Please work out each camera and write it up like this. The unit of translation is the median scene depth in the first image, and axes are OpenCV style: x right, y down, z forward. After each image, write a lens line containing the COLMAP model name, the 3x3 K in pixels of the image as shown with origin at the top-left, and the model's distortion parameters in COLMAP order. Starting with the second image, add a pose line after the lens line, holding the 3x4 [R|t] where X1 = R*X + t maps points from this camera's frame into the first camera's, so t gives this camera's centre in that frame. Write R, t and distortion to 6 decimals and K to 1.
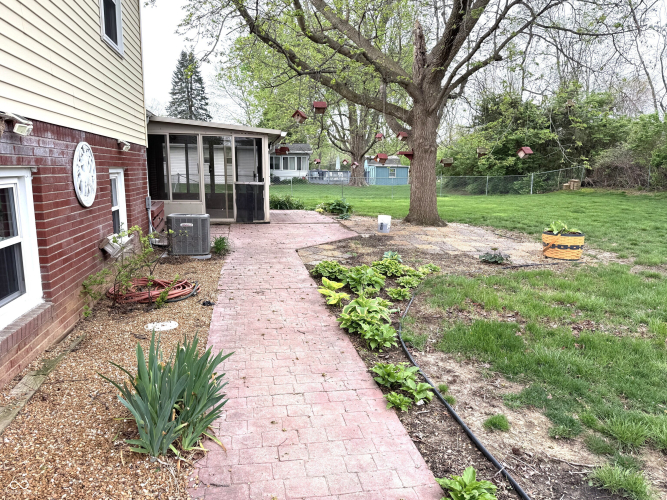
lens RADIAL K [[478.2, 0, 333.4], [0, 478.2, 249.7], [0, 0, 1]] dist [0.078554, -0.093843]
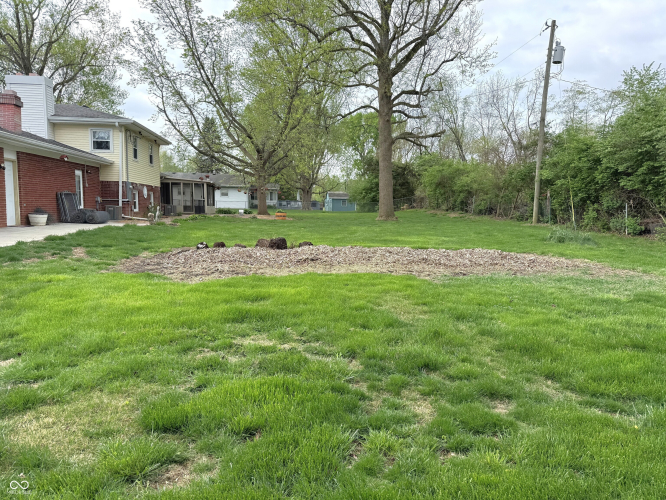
lens RADIAL K [[477.5, 0, 333.2], [0, 477.5, 251.4], [0, 0, 1]] dist [0.078554, -0.093843]
pose [[0.997715, 0.004690, -0.067393, 1.365306], [-0.009437, 0.997482, -0.070291, 0.605751], [0.066894, 0.070767, 0.995247, -2.927808]]
